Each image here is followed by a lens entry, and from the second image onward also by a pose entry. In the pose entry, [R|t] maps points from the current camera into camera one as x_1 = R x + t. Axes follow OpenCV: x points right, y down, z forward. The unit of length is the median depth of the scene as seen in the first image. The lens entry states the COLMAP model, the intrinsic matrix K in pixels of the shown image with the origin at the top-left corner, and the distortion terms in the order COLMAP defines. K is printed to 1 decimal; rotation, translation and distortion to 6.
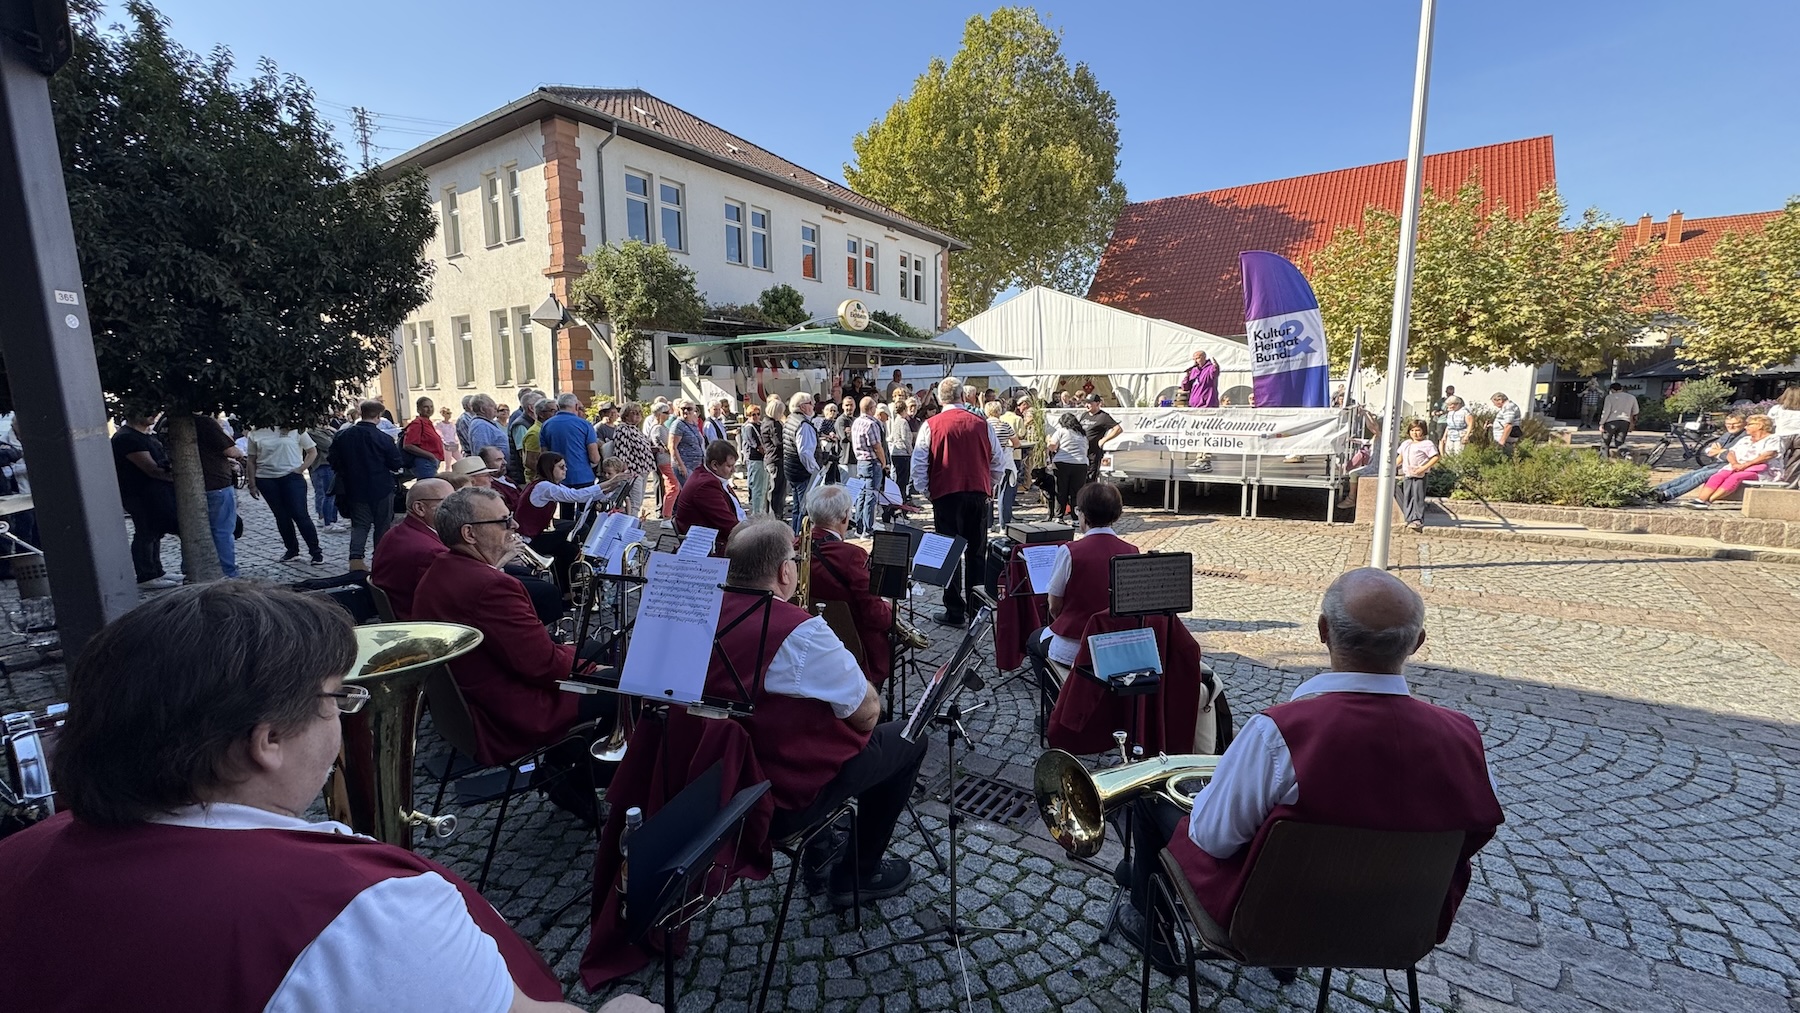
lens RADIAL K [[718.5, 0, 898.1], [0, 718.5, 504.9], [0, 0, 1]] dist [-0.011739, 0.001572]
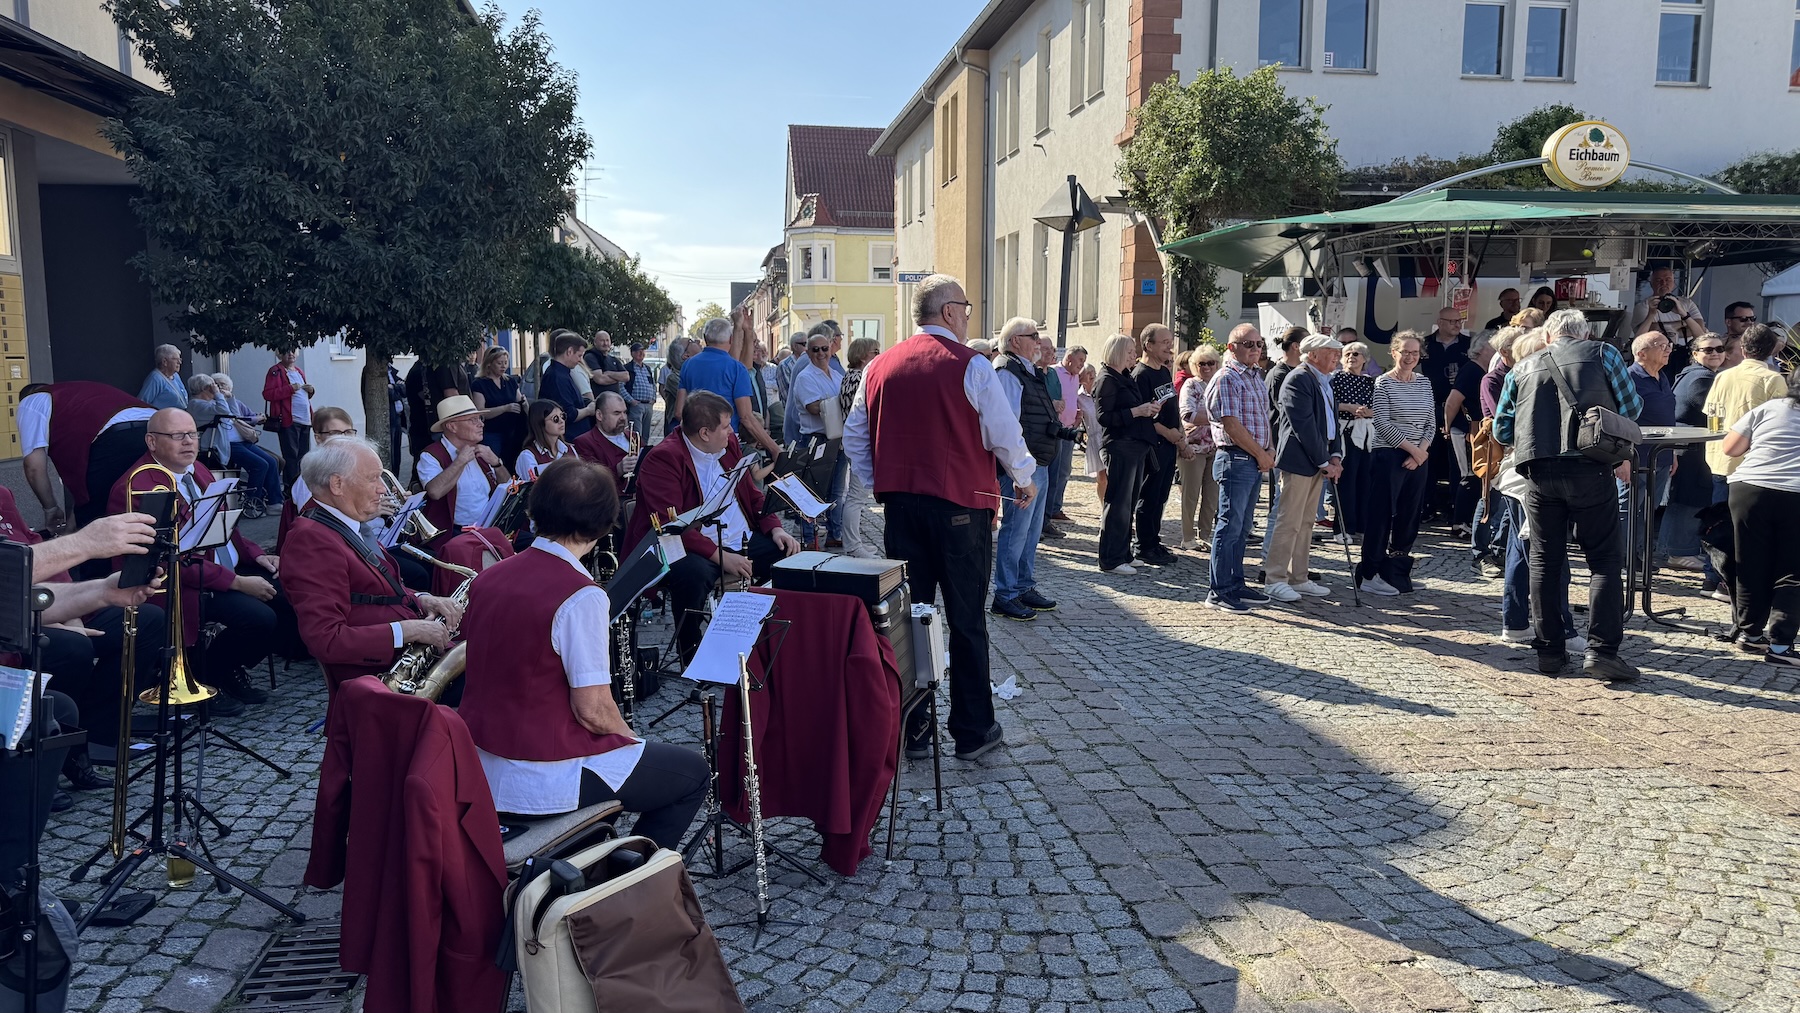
lens RADIAL K [[1277.0, 0, 895.2], [0, 1277.0, 504.9], [0, 0, 1]] dist [0.040333, -0.043060]
pose [[0.695018, 0.084250, -0.714039, 0.242106], [-0.102847, 0.994548, 0.017240, -0.008776], [0.711598, 0.061454, 0.699894, 0.117153]]
